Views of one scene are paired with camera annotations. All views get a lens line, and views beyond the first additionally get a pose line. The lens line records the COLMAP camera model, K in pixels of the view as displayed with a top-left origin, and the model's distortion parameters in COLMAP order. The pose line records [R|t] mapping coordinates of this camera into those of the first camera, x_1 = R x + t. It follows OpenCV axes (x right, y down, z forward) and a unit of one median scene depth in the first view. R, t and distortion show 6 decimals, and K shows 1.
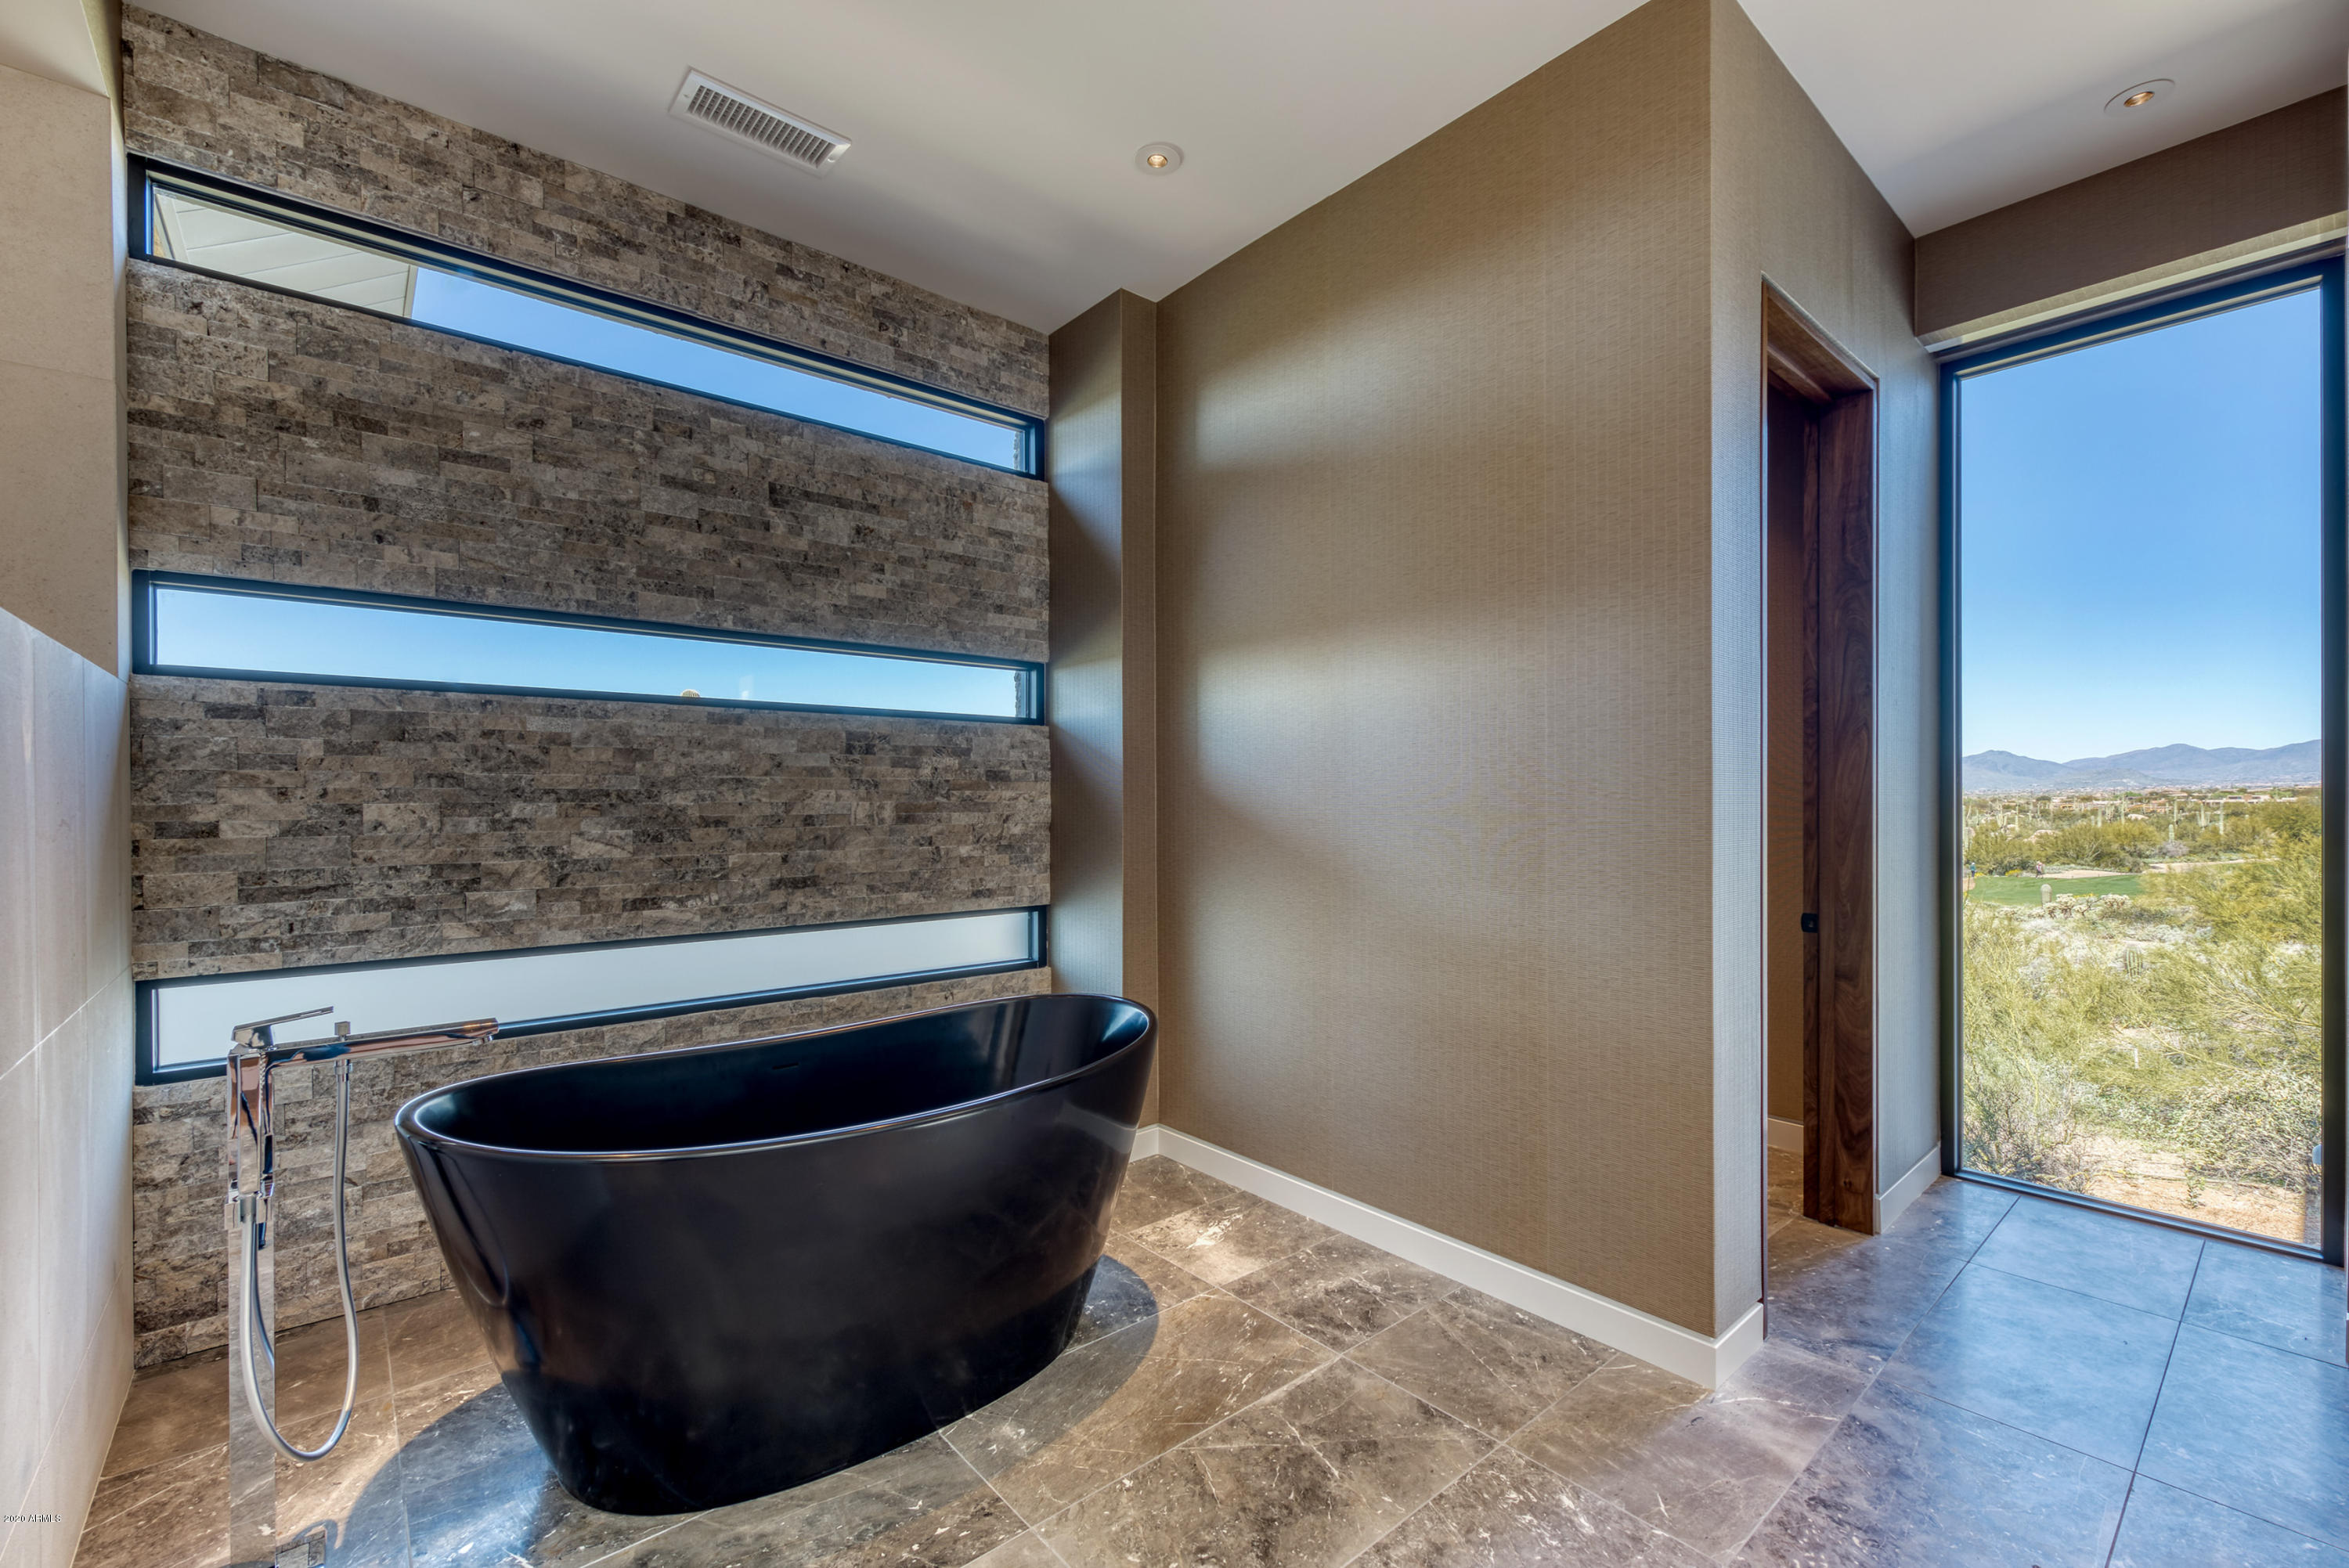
lens RADIAL K [[1008.6, 0, 1142.4], [0, 1008.6, 798.4], [0, 0, 1]] dist [0.002885, -0.003936]
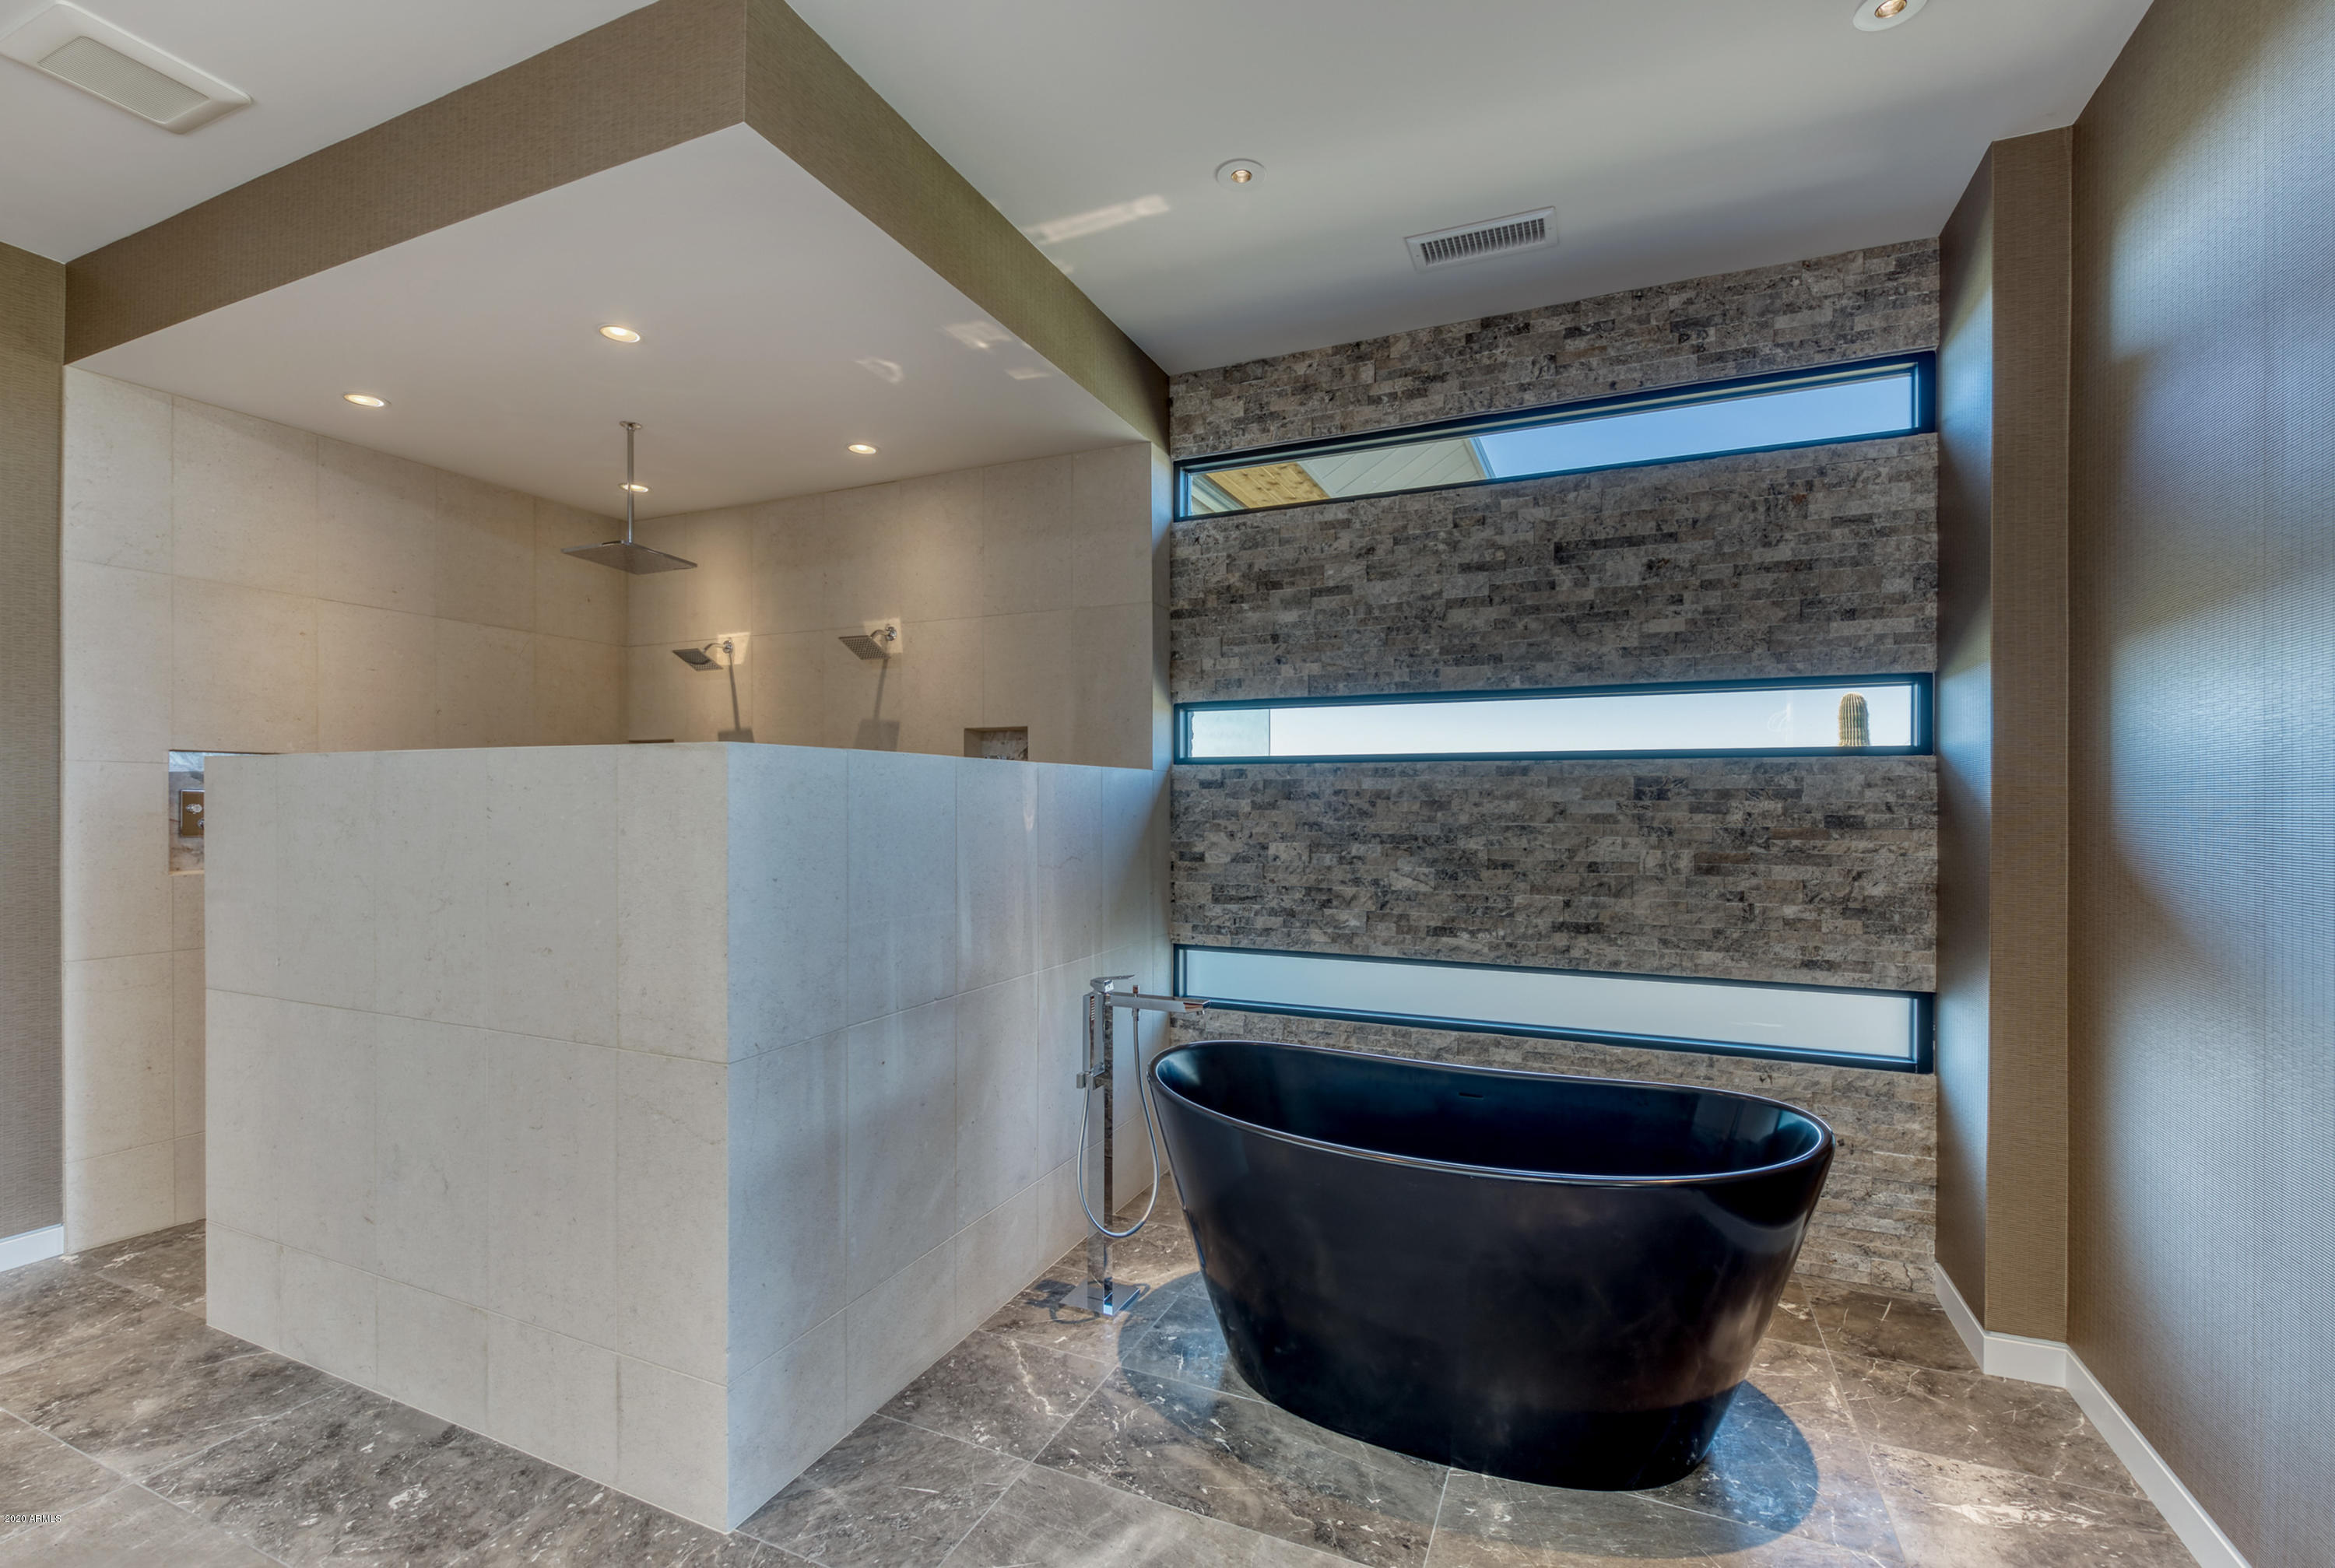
lens RADIAL K [[1002.6, 0, 1135.6], [0, 1002.6, 798.3], [0, 0, 1]] dist [0.002885, -0.003936]
pose [[0.419245, -0.003973, -0.907864, 0.419348], [0.002624, 0.999992, -0.003165, -0.048557], [0.907869, -0.001056, 0.419252, 0.178341]]
